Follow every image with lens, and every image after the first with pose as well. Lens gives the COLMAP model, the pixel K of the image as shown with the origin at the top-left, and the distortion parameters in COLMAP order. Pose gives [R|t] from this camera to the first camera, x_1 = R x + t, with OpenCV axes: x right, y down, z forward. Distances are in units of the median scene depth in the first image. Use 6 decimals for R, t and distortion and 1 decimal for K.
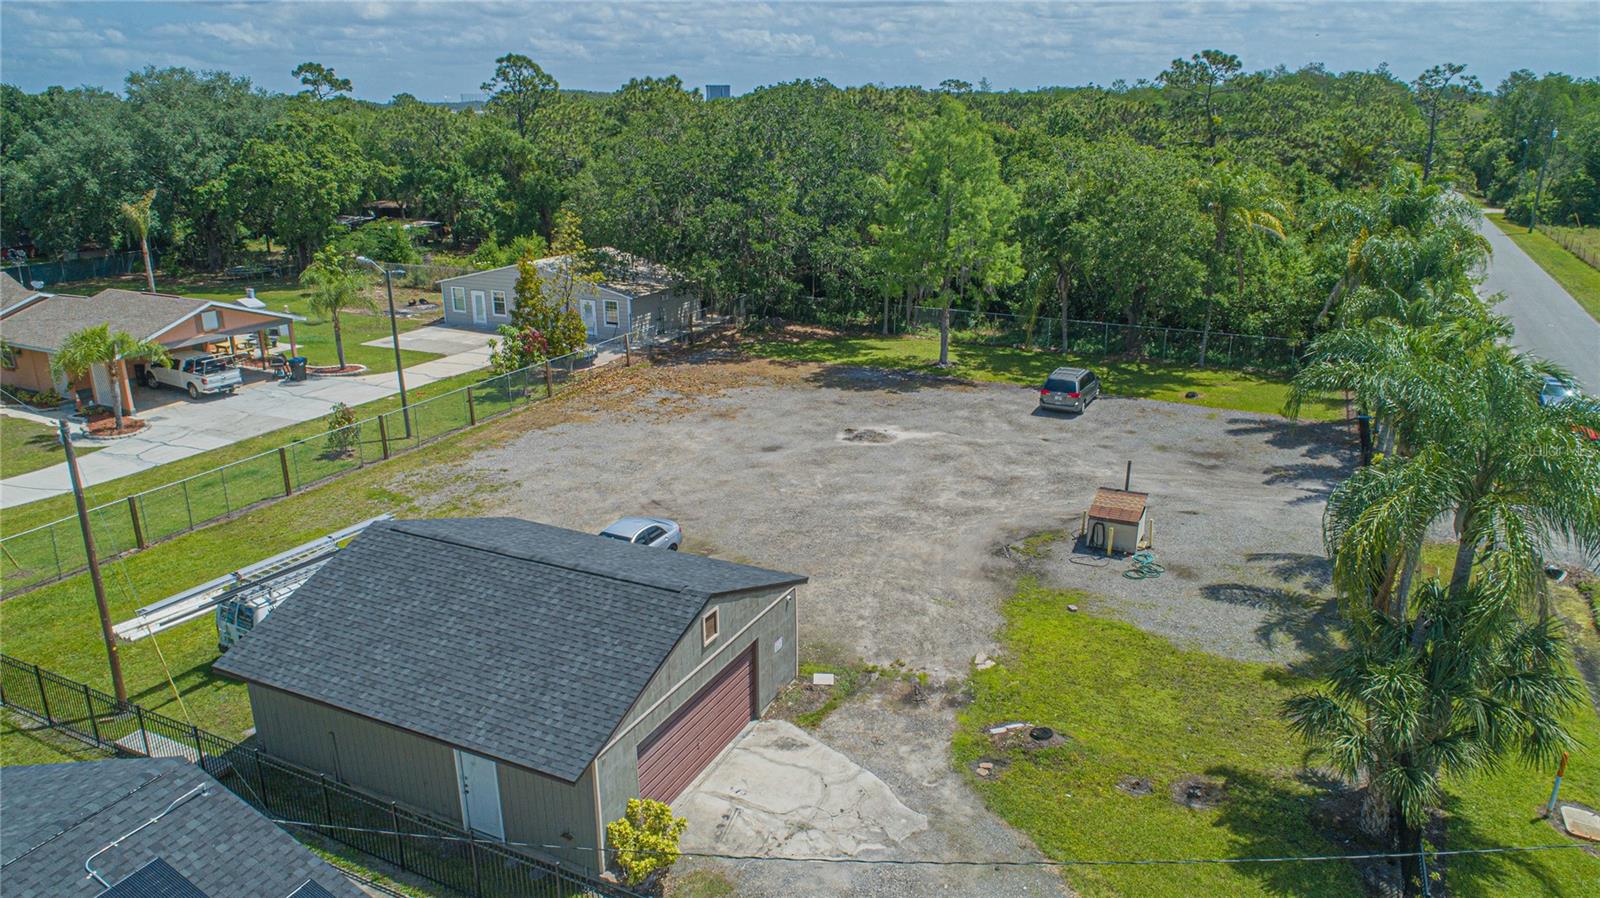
lens RADIAL K [[1074.5, 0, 800.0], [0, 1074.5, 449.0], [0, 0, 1]] dist [-0.021274, 0.014802]
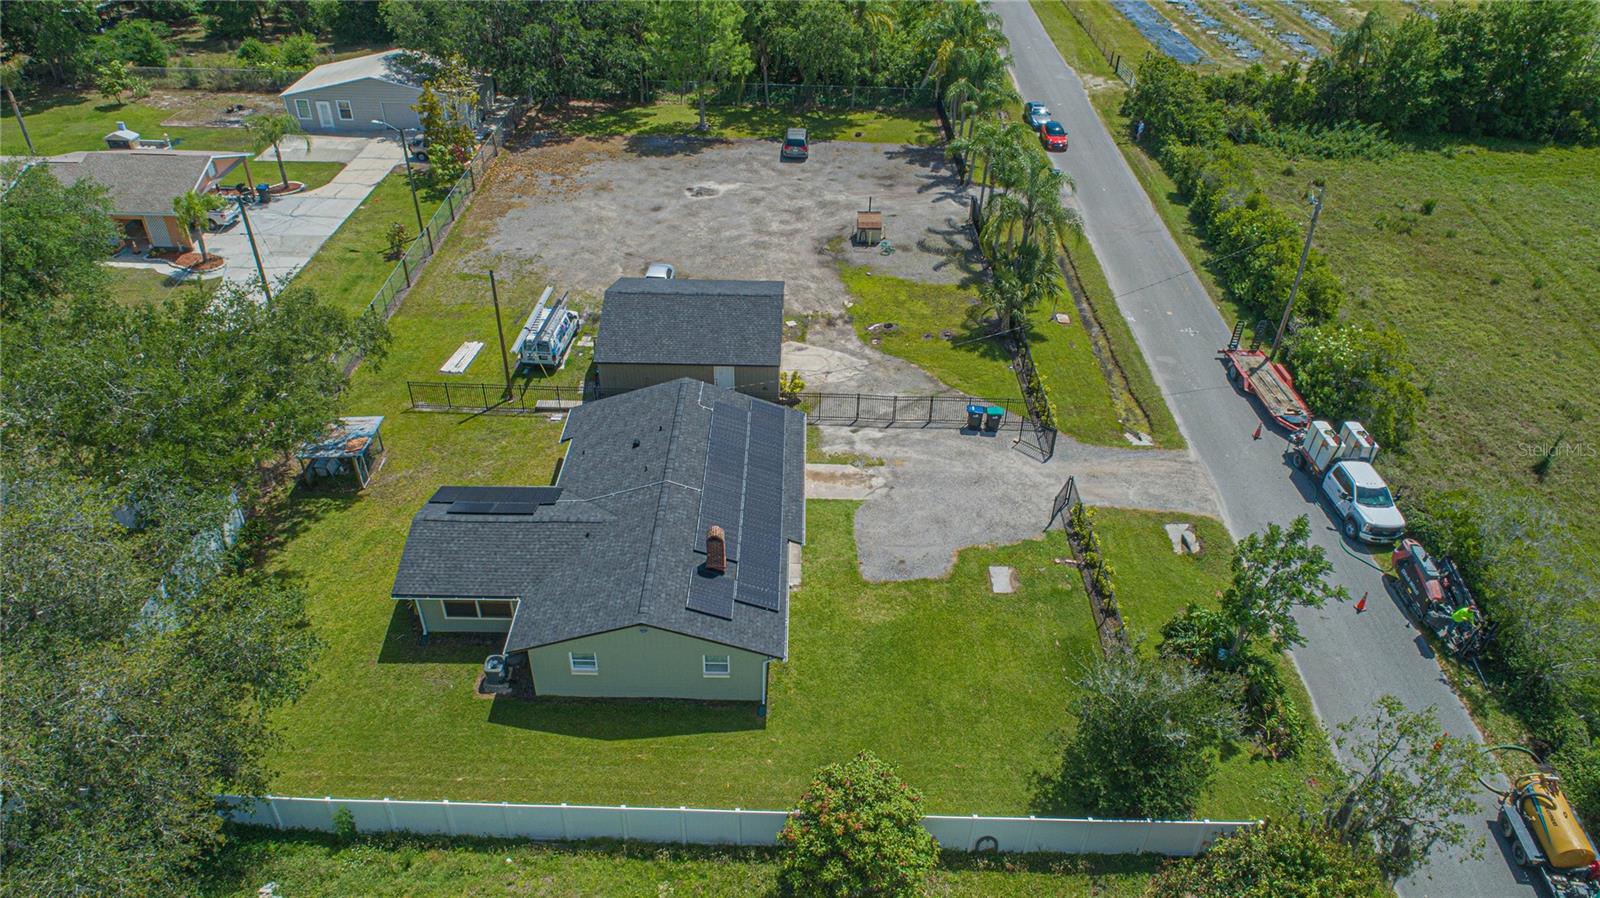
lens RADIAL K [[1074.5, 0, 800.0], [0, 1074.5, 449.0], [0, 0, 1]] dist [-0.021274, 0.014802]
pose [[0.903720, -0.230795, 0.360588, -0.480499], [0.108823, 0.938423, 0.327902, -0.161924], [-0.414062, -0.257091, 0.873187, -0.617770]]
